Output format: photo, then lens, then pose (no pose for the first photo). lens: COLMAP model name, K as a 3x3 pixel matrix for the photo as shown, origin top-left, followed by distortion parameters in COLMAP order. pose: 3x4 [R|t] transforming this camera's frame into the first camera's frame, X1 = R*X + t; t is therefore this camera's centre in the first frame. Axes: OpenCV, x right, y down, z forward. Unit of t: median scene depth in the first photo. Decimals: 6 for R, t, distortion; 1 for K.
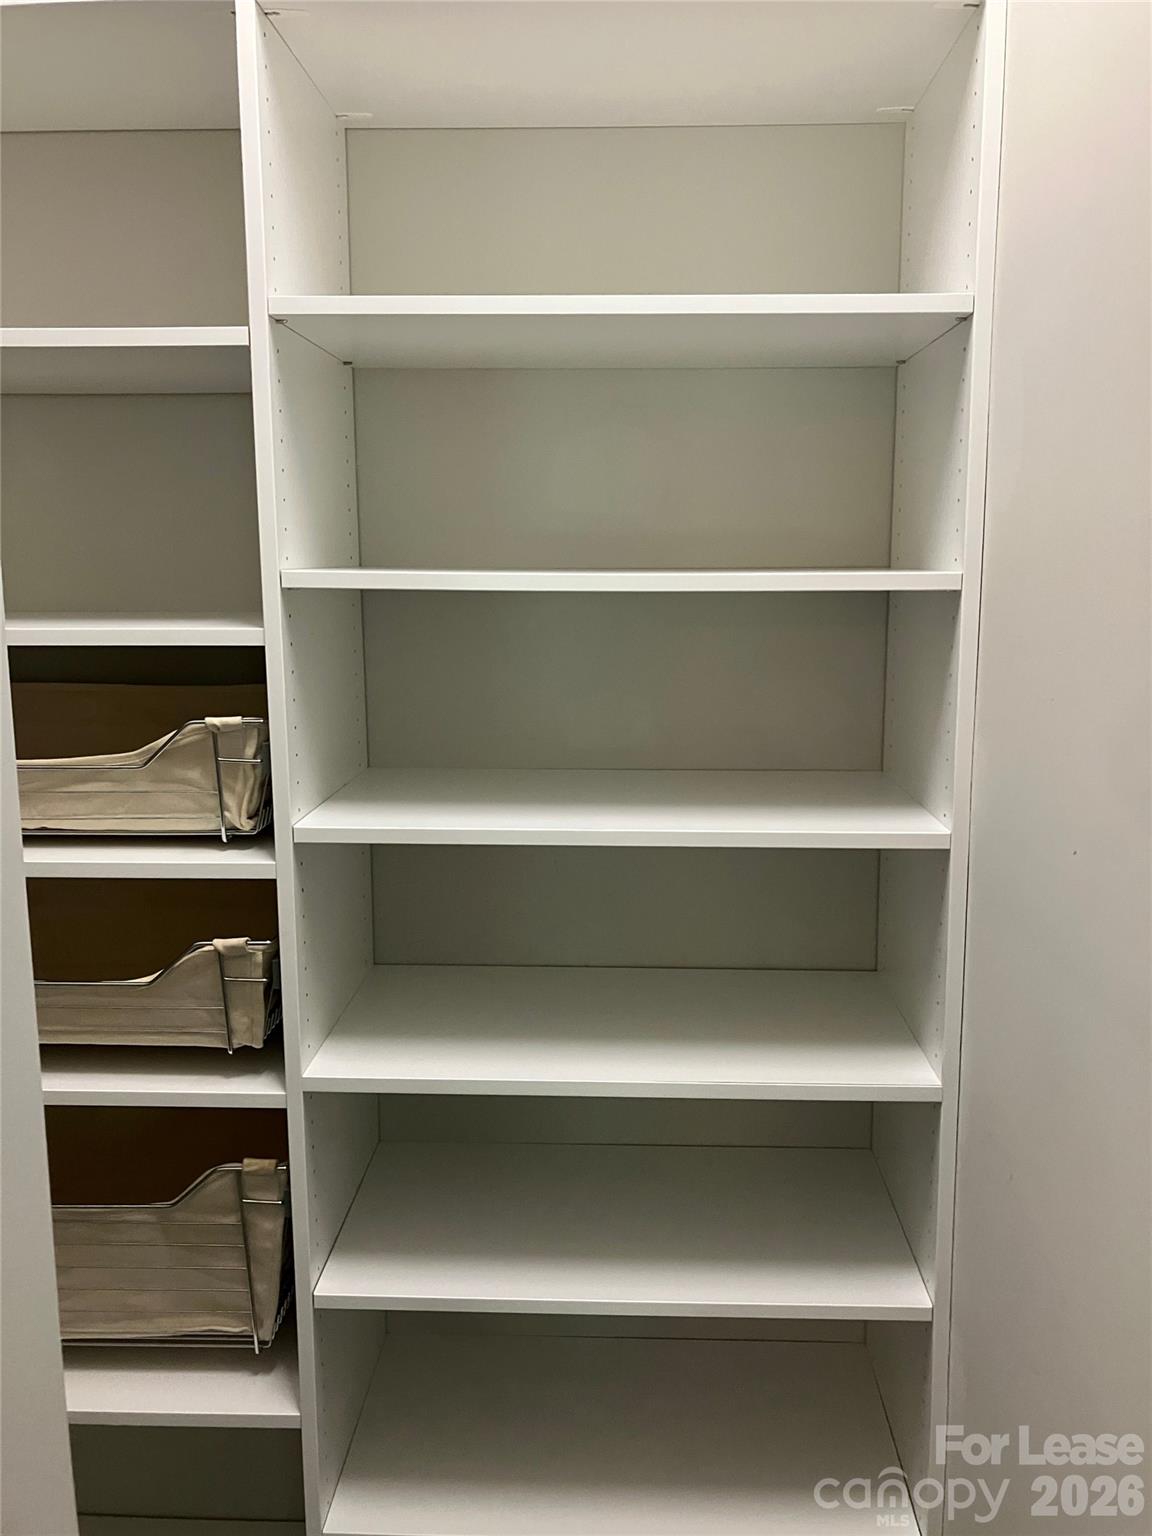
lens RADIAL K [[1267.5, 0, 578.8], [0, 1267.5, 766.8], [0, 0, 1]] dist [0.067846, -0.110817]
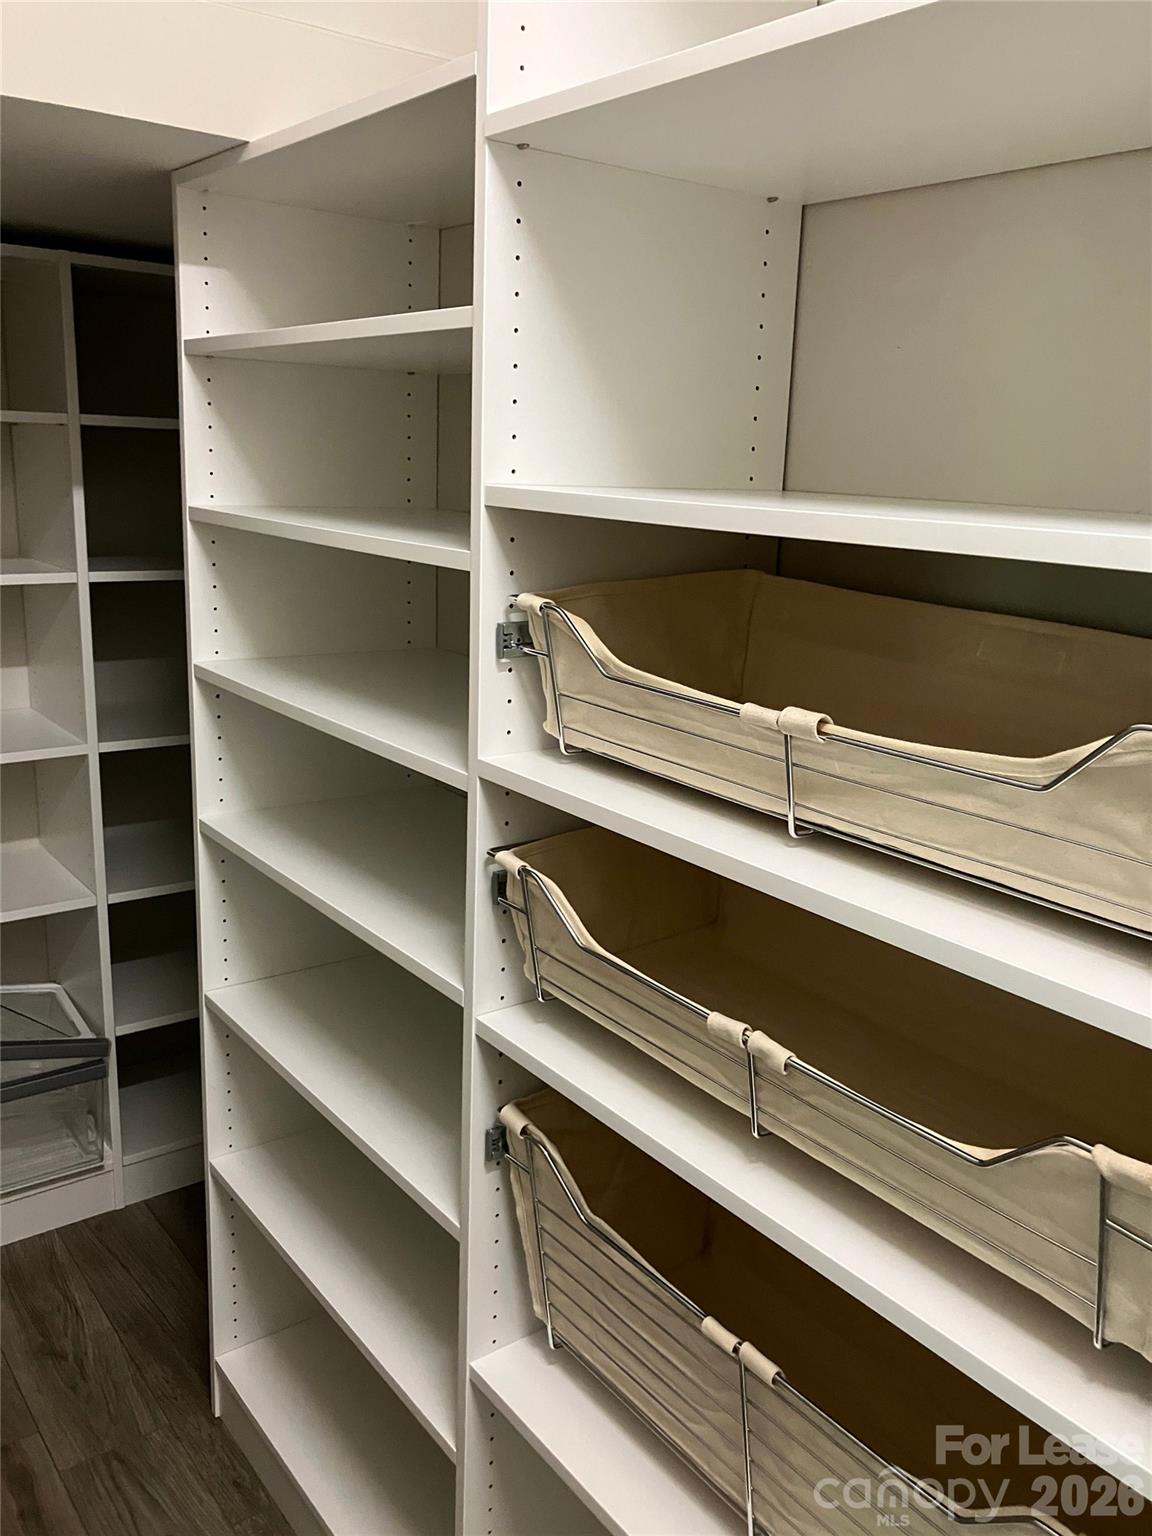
lens RADIAL K [[1267.5, 0, 575.9], [0, 1267.5, 765.6], [0, 0, 1]] dist [0.067846, -0.110817]
pose [[0.643693, 0.209282, -0.736111, -0.072233], [-0.173598, 0.976737, 0.125891, -0.042982], [0.745334, 0.046752, 0.665050, 0.484390]]
